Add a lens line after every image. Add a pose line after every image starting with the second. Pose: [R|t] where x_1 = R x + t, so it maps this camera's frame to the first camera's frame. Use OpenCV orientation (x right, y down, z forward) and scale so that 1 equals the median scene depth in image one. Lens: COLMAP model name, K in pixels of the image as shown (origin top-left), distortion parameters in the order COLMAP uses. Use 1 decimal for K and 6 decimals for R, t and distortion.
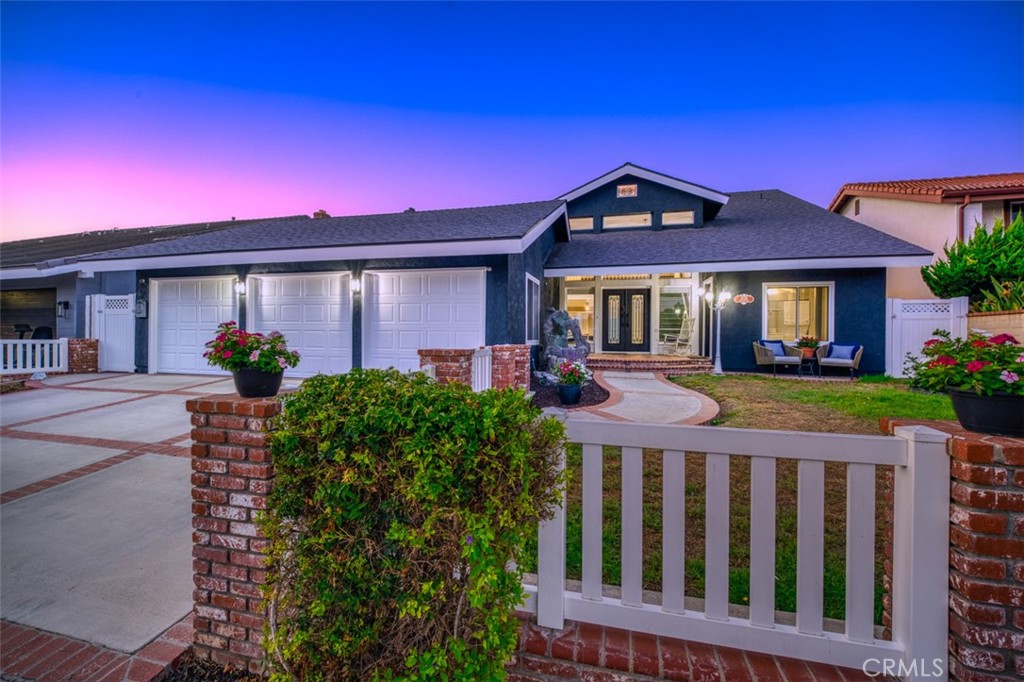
lens RADIAL K [[471.9, 0, 511.3], [0, 471.9, 342.6], [0, 0, 1]] dist [0.000139, 0.000640]
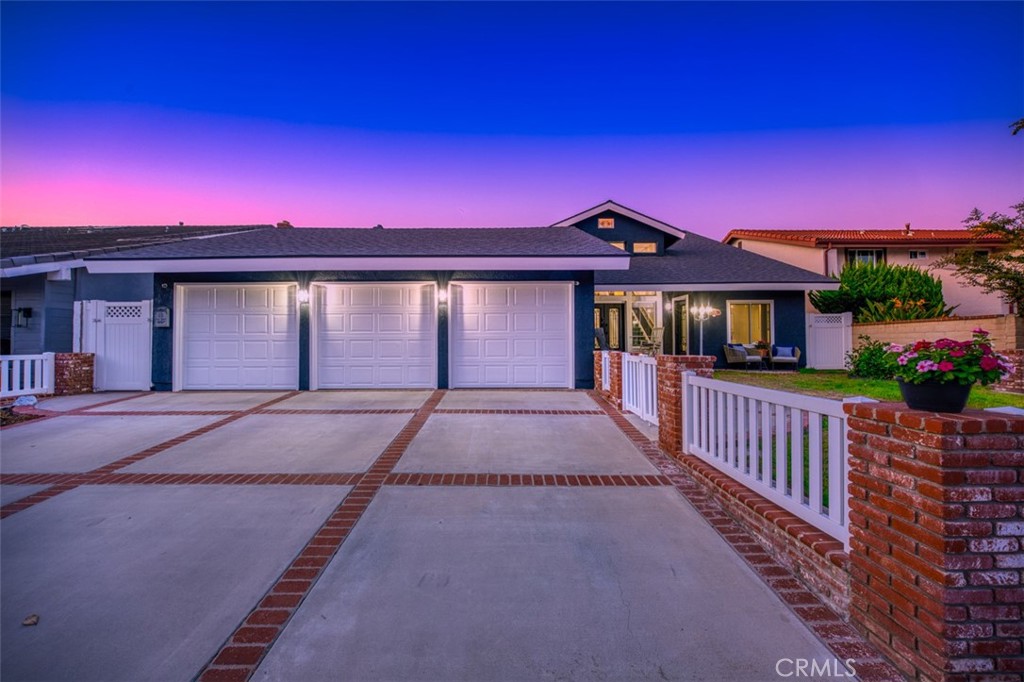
lens RADIAL K [[399.9, 0, 512.1], [0, 399.9, 331.8], [0, 0, 1]] dist [-0.005177, 0.000037]
pose [[0.960813, -0.004538, 0.277161, -0.364363], [0.015965, 0.999112, -0.038983, -0.005658], [-0.276738, 0.041880, 0.960032, 0.112726]]
